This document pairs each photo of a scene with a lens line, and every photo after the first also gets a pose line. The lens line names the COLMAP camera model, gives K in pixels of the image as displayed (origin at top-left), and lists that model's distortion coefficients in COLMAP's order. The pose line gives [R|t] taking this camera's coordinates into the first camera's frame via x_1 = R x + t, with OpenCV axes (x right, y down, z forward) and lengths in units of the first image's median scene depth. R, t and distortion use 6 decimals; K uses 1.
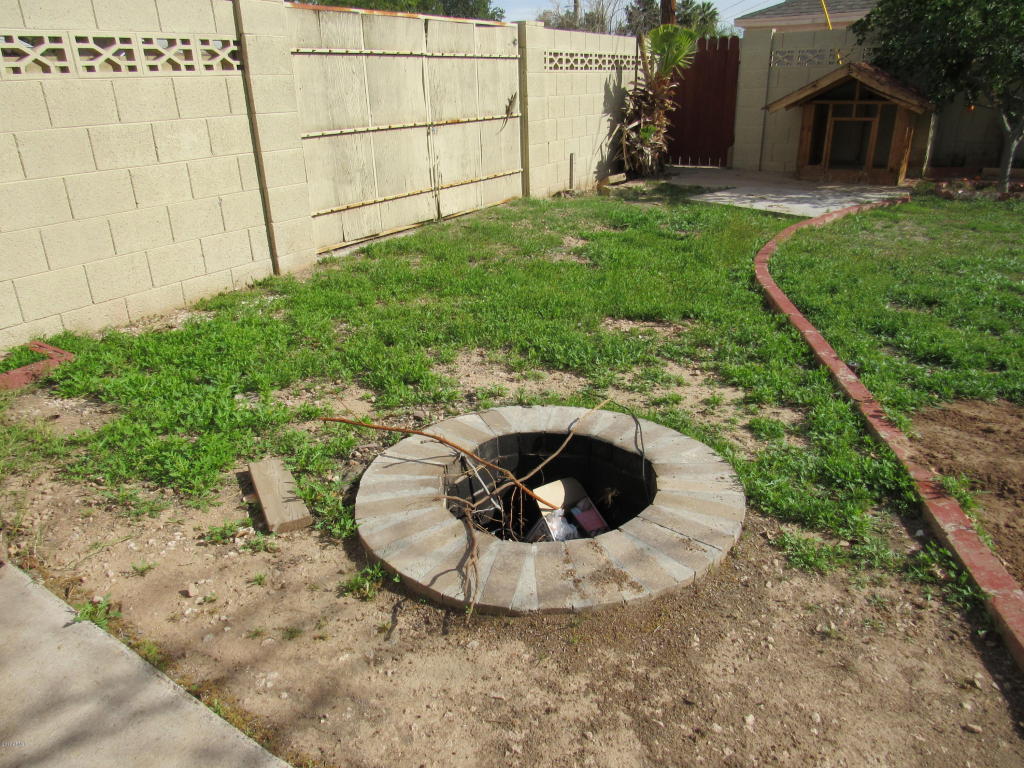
lens RADIAL K [[724.0, 0, 510.7], [0, 724.0, 385.2], [0, 0, 1]] dist [-0.026034, -0.000403]
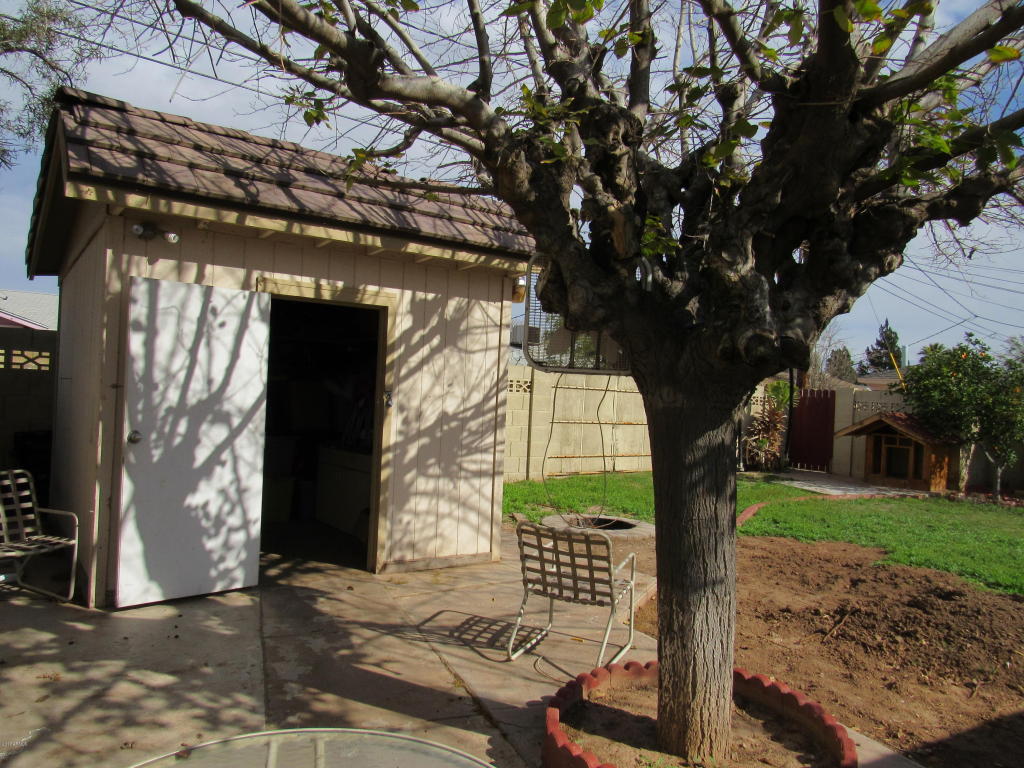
lens RADIAL K [[724.0, 0, 524.3], [0, 724.0, 378.6], [0, 0, 1]] dist [-0.026034, -0.000403]
pose [[0.947536, 0.072781, -0.311252, 0.221901], [-0.193145, 0.906235, -0.376077, 0.269190], [0.254695, 0.416463, 0.872748, -0.708391]]
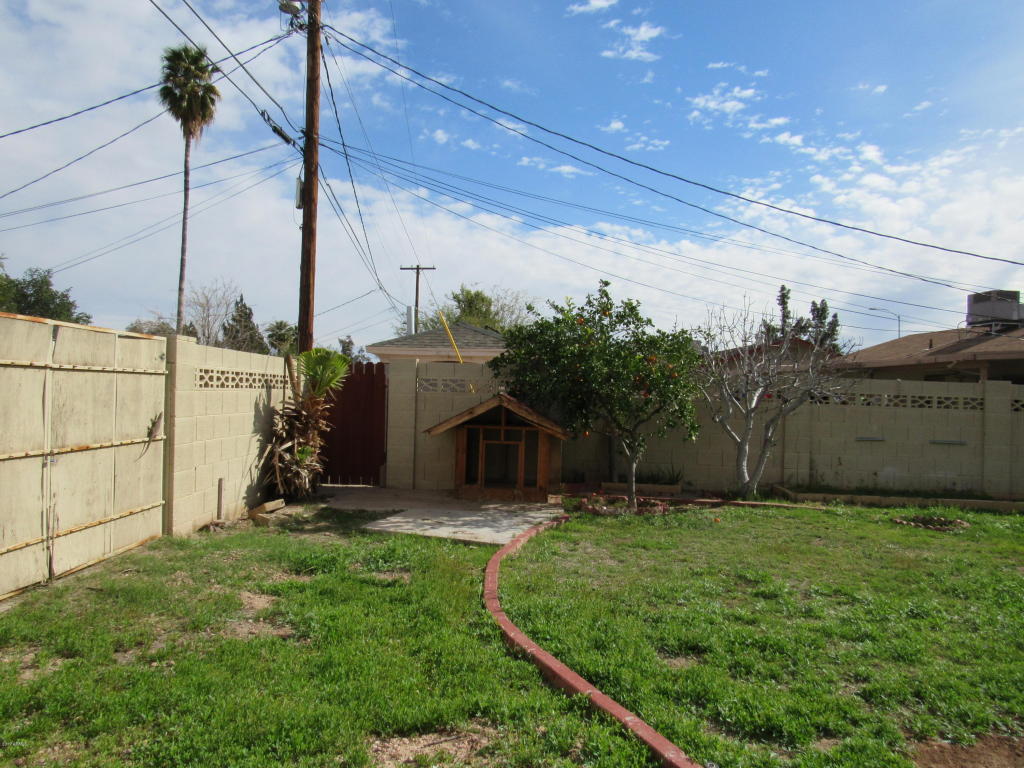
lens RADIAL K [[724.0, 0, 510.3], [0, 724.0, 383.4], [0, 0, 1]] dist [-0.026034, -0.000403]
pose [[0.860725, 0.051997, 0.506407, -0.068432], [0.154884, 0.920862, -0.357804, -0.078420], [-0.484936, 0.386406, 0.784556, 0.142731]]
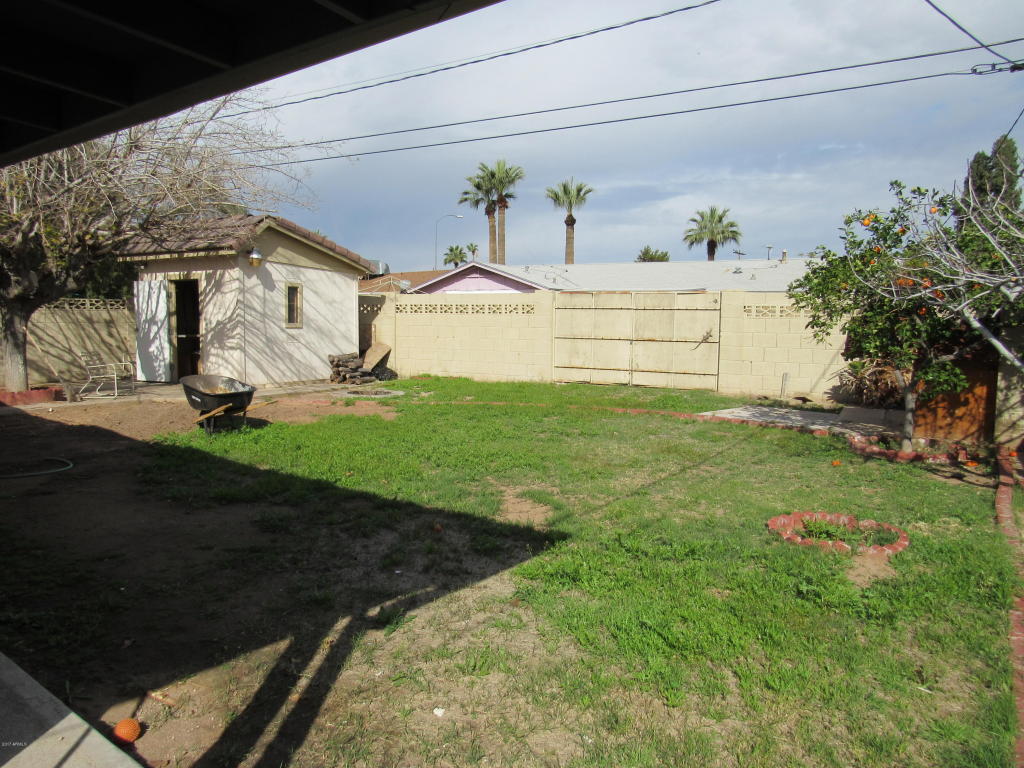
lens RADIAL K [[724.0, 0, 510.3], [0, 724.0, 380.7], [0, 0, 1]] dist [-0.026034, -0.000403]
pose [[0.084097, 0.119383, -0.989280, 1.679179], [-0.397756, 0.914294, 0.076522, -0.236199], [0.913629, 0.387057, 0.124375, 0.402437]]
